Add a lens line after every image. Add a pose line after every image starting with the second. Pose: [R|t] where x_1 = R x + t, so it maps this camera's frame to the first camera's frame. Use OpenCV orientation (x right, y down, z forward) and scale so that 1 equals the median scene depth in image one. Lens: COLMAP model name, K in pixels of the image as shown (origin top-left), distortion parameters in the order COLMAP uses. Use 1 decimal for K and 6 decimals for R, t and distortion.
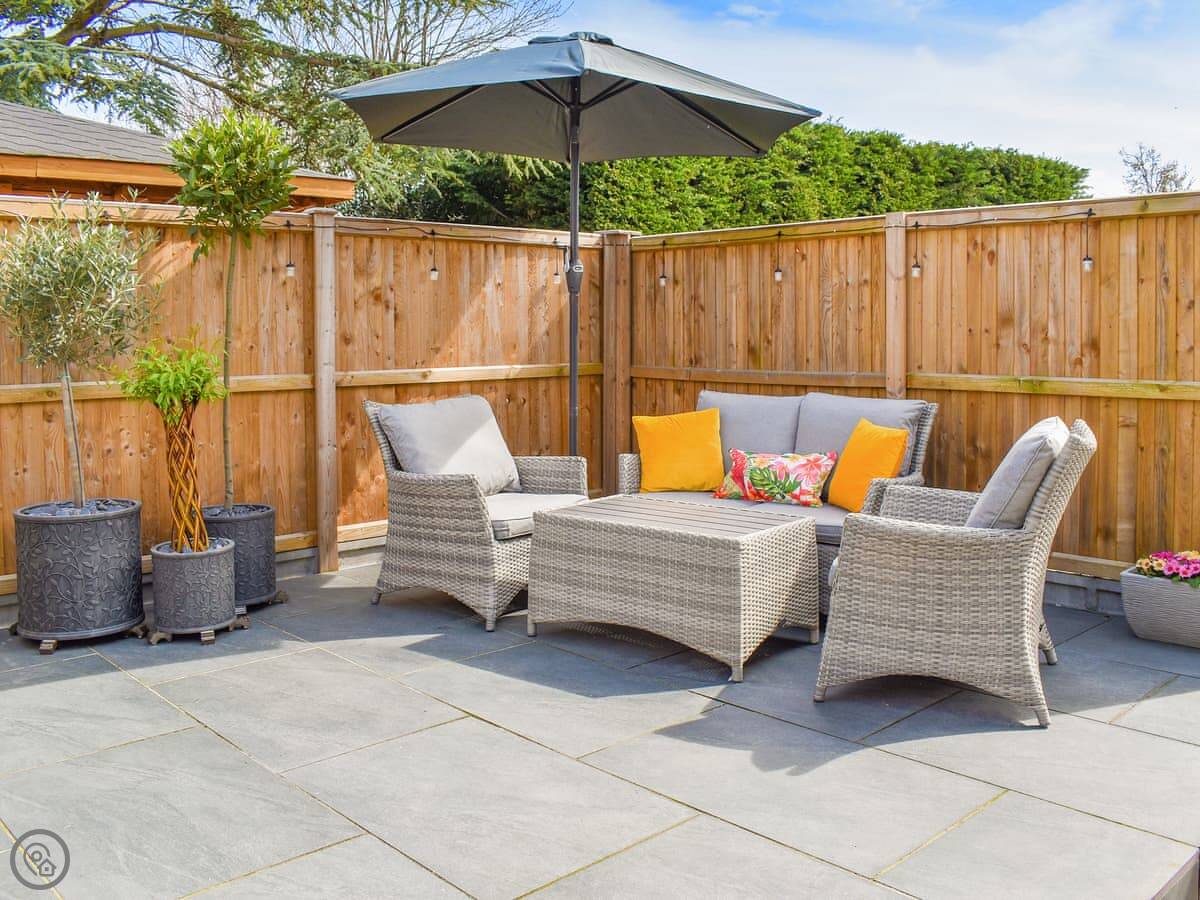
lens RADIAL K [[1059.4, 0, 631.4], [0, 1059.4, 401.5], [0, 0, 1]] dist [-0.108497, 0.037799]
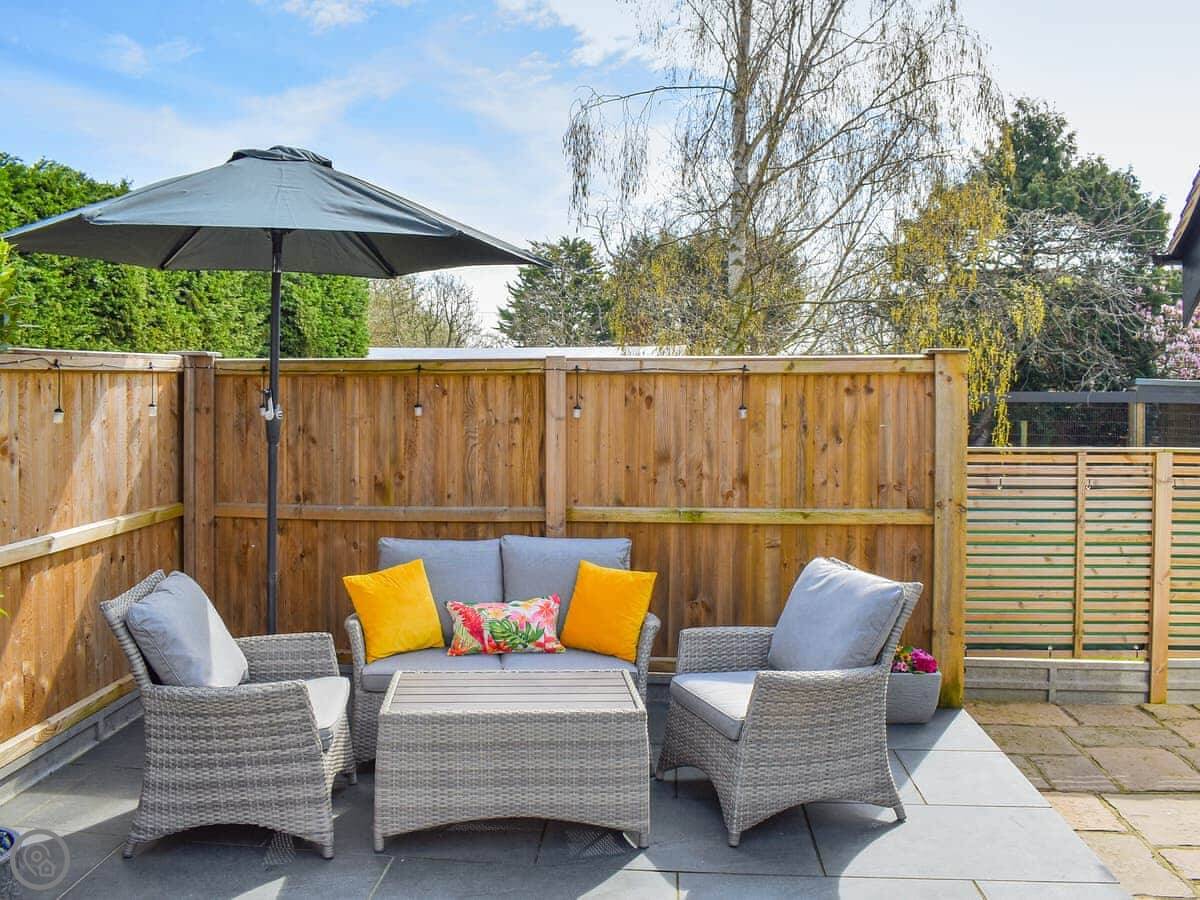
lens RADIAL K [[1058.7, 0, 607.9], [0, 1058.7, 442.9], [0, 0, 1]] dist [-0.099474, 0.024349]
pose [[0.773757, -0.025929, 0.632952, -0.381630], [0.040923, 0.999121, -0.009098, -0.081547], [-0.632160, 0.032942, 0.774138, 0.149710]]
